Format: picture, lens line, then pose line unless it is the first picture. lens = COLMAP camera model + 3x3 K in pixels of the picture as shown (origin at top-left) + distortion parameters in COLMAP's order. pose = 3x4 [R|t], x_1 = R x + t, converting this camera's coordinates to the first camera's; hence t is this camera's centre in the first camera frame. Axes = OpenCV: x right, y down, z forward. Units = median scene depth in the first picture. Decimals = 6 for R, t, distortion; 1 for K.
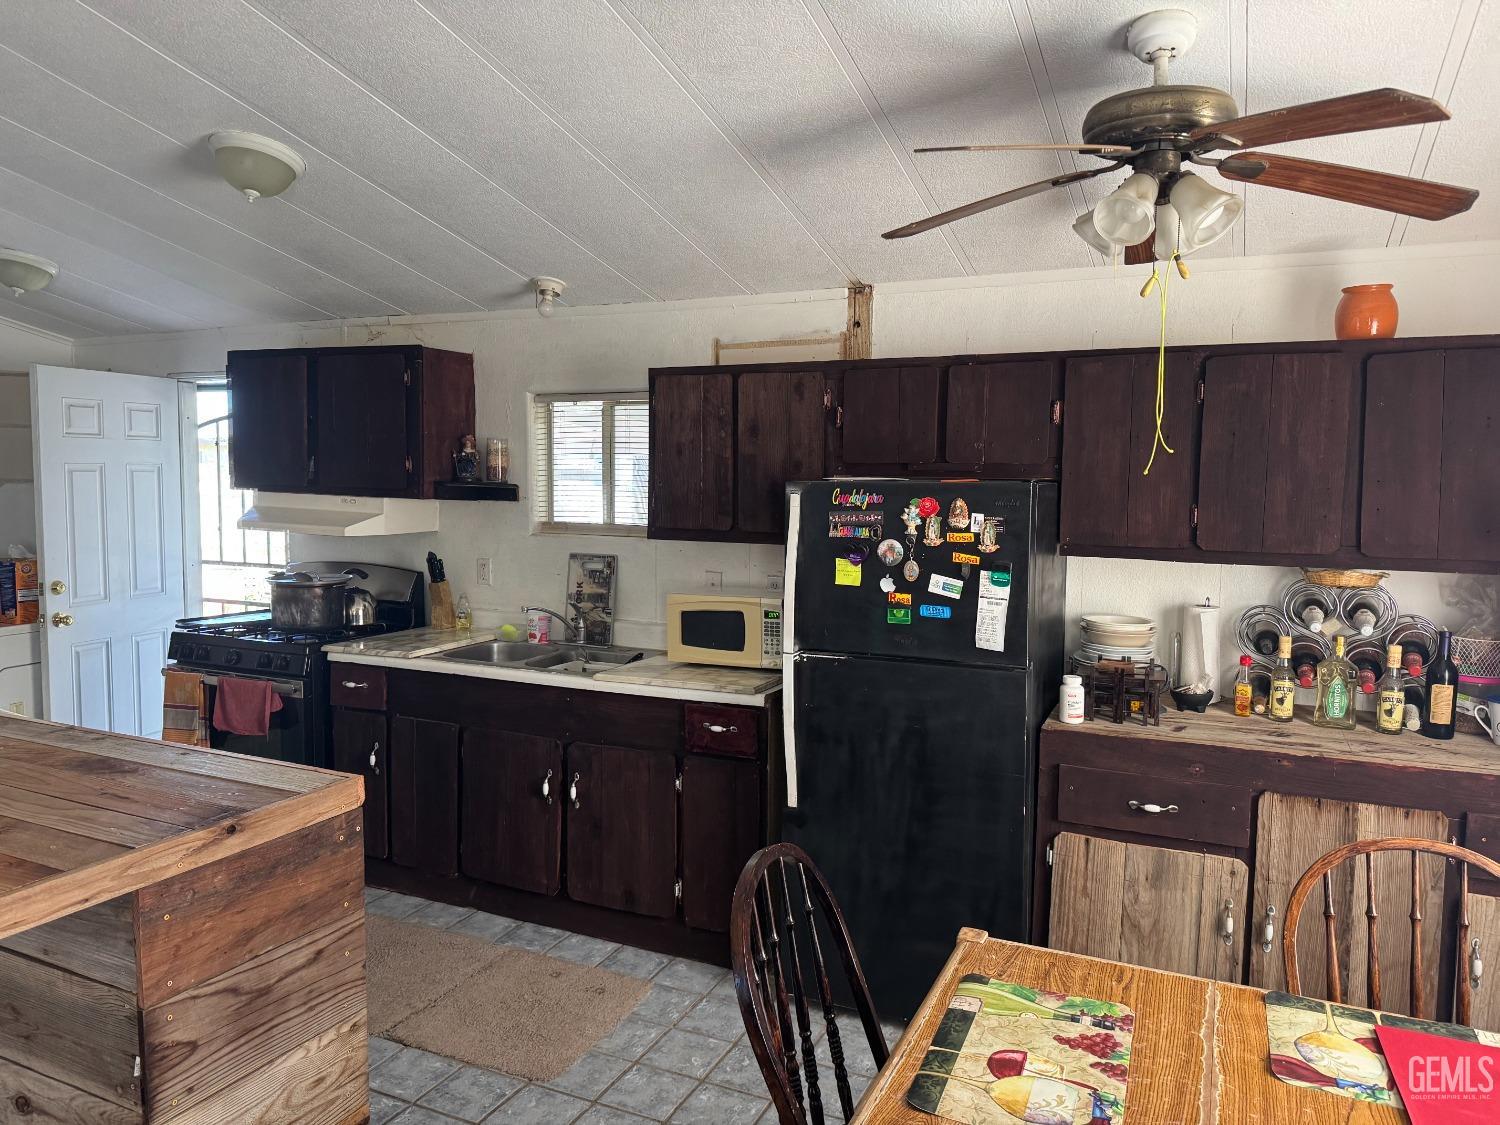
lens RADIAL K [[1044.0, 0, 747.1], [0, 1044.0, 558.3], [0, 0, 1]] dist [0.017619, -0.024541]
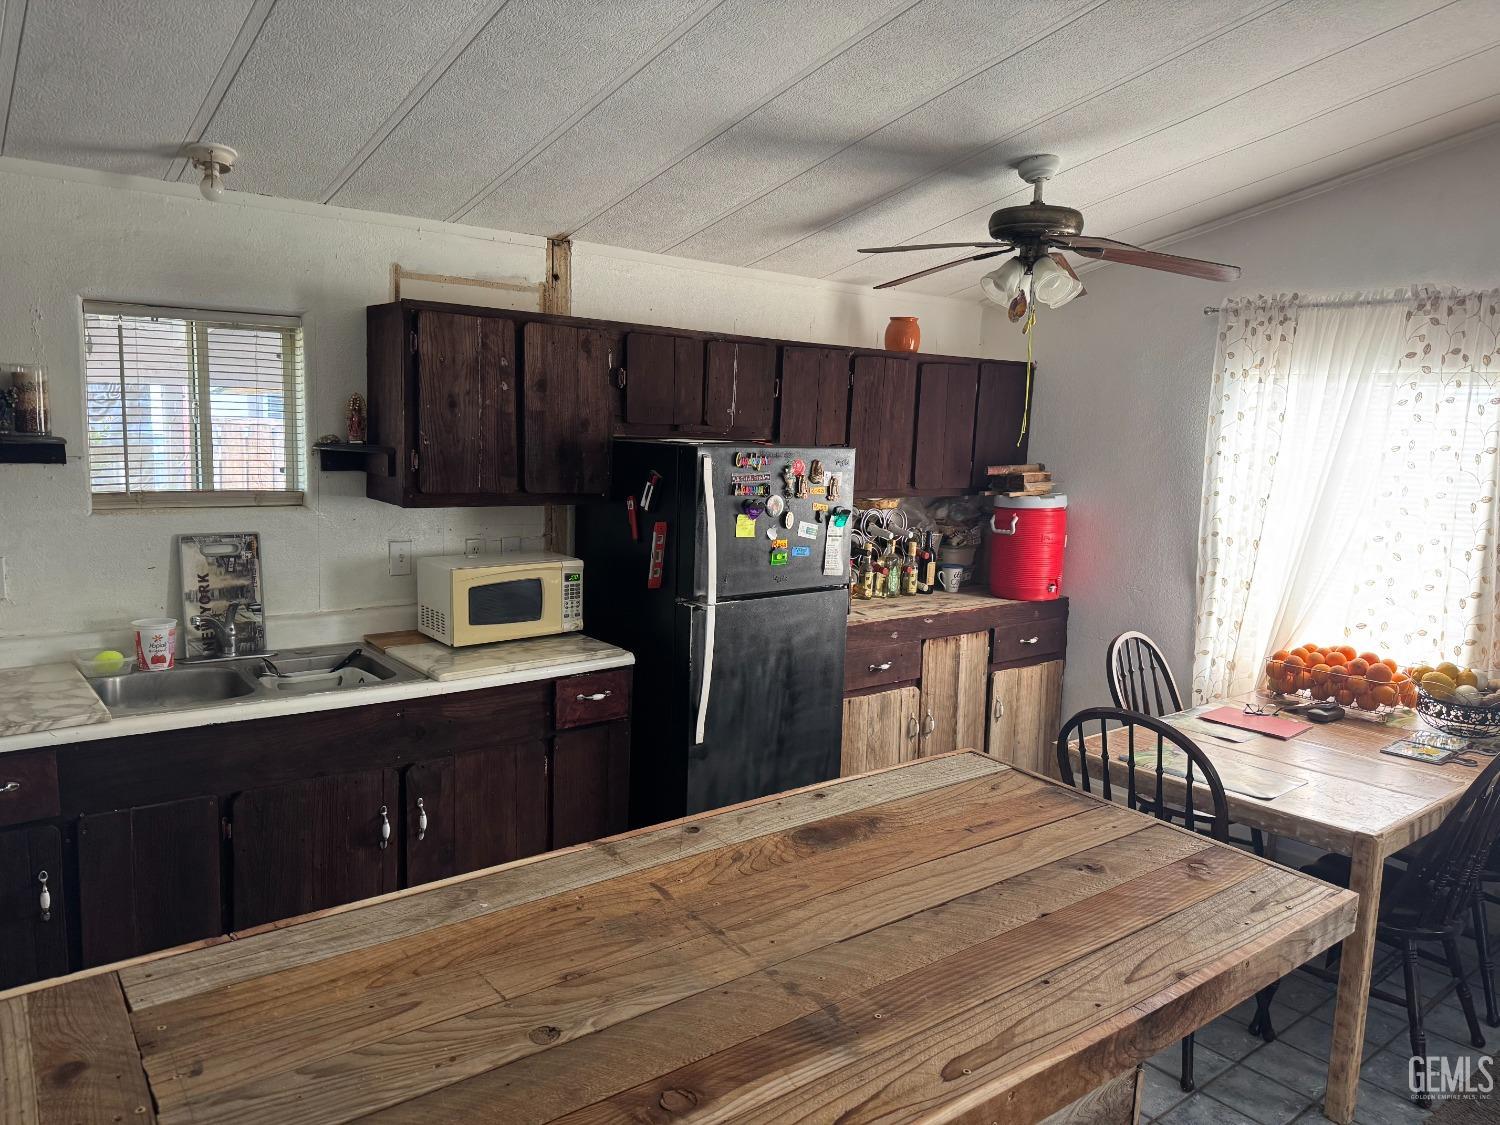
lens RADIAL K [[1055.7, 0, 750.6], [0, 1055.7, 586.2], [0, 0, 1]] dist [0.027181, -0.102929]
pose [[0.415709, -0.133096, 0.899706, -0.782723], [0.038236, 0.990917, 0.128922, -0.057505], [-0.908693, -0.019193, 0.417023, 0.420980]]
